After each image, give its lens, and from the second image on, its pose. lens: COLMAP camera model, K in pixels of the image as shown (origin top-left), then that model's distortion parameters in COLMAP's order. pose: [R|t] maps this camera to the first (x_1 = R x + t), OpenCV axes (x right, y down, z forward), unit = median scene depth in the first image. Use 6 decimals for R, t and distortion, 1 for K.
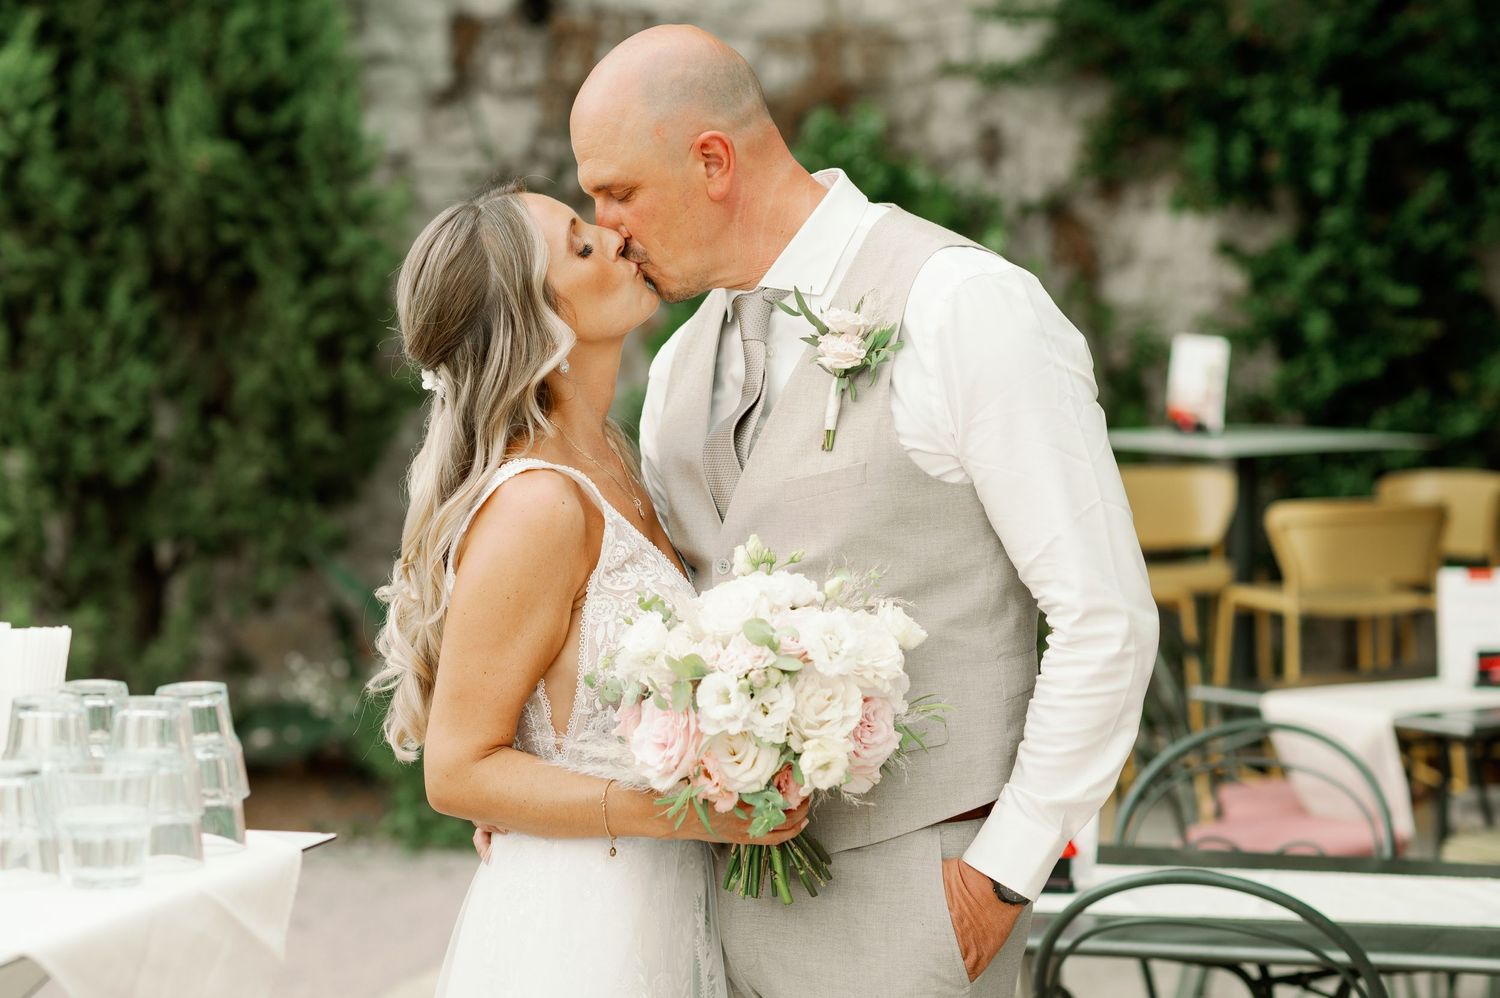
lens RADIAL K [[3449.1, 0, 787.6], [0, 3449.1, 502.0], [0, 0, 1]] dist [0.033523, -0.148758]
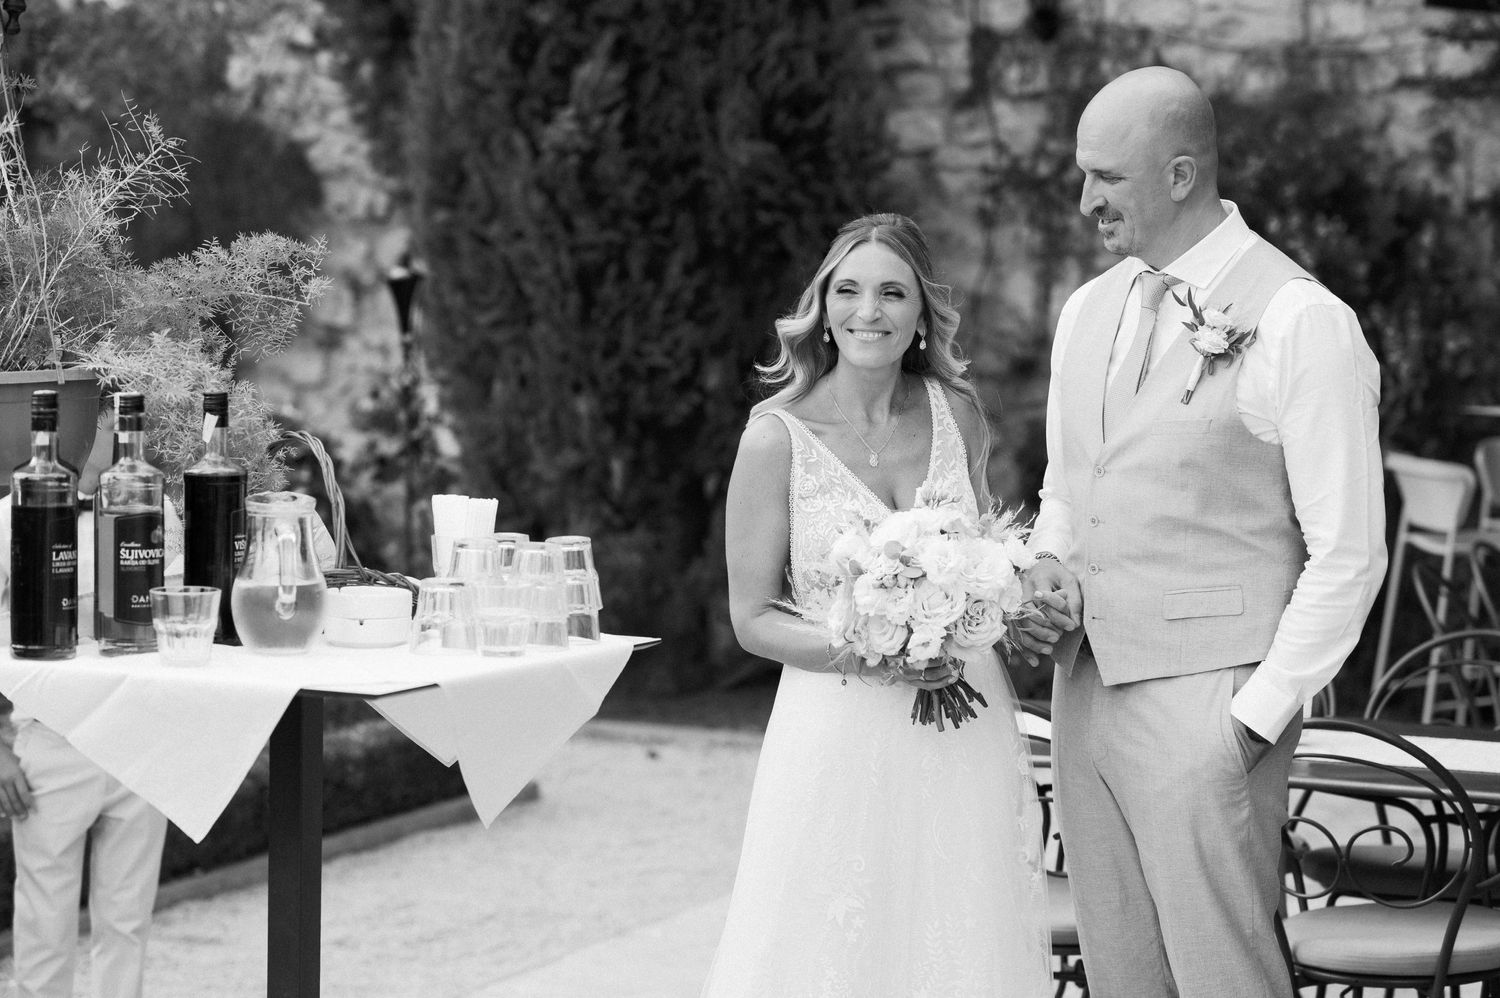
lens RADIAL K [[3449.1, 0, 787.6], [0, 3449.1, 502.0], [0, 0, 1]] dist [0.033523, -0.148758]
pose [[0.982092, 0.034620, -0.185196, 0.069600], [-0.032787, 0.999378, 0.012953, 0.004450], [0.185530, -0.006649, 0.982616, -0.168092]]
